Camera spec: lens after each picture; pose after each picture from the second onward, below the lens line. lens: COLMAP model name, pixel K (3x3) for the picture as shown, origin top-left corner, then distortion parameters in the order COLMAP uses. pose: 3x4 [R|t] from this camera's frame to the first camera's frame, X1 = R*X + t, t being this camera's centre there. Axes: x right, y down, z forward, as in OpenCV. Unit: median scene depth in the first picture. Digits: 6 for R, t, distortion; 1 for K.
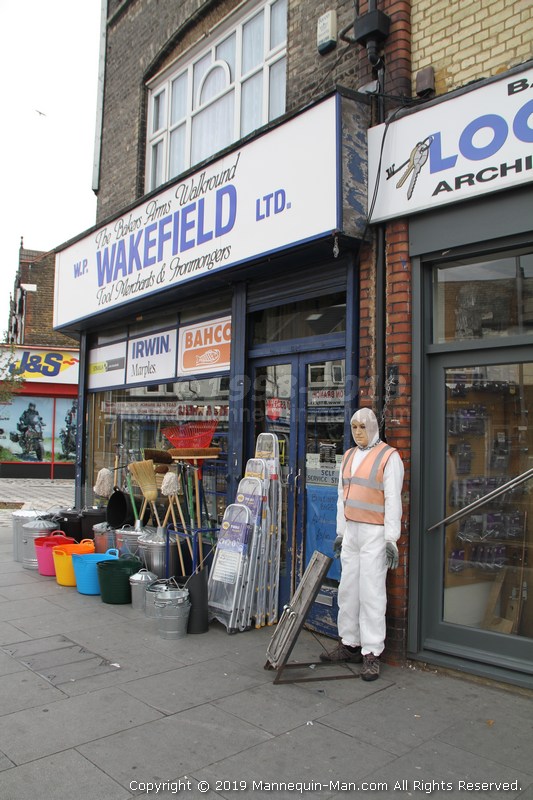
lens RADIAL K [[660.6, 0, 281.8], [0, 660.6, 412.2], [0, 0, 1]] dist [-0.181283, 0.148567]
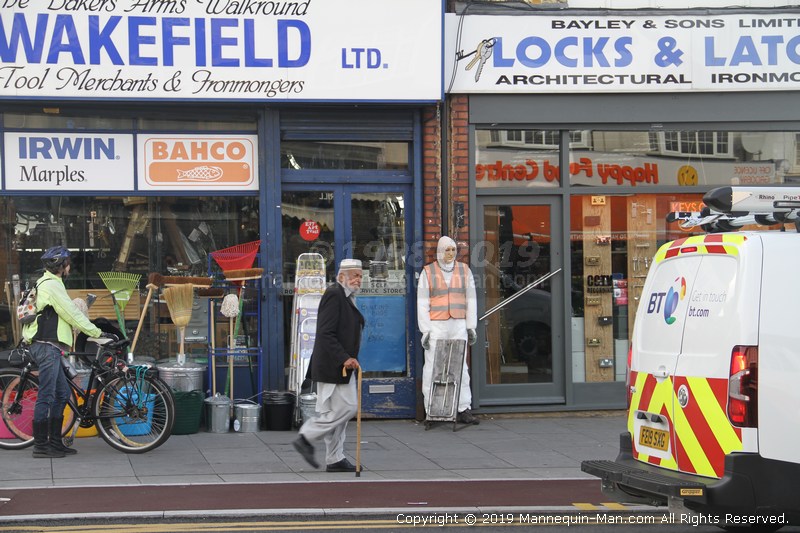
lens RADIAL K [[1675.0, 0, 400.0], [0, 1675.0, 266.5], [0, 0, 1]] dist [0.349580, 0.403105]
pose [[0.542853, -0.036110, 0.839051, -2.348960], [-0.025380, 0.997913, 0.059368, -0.119095], [-0.839444, -0.053523, 0.540804, -0.660080]]
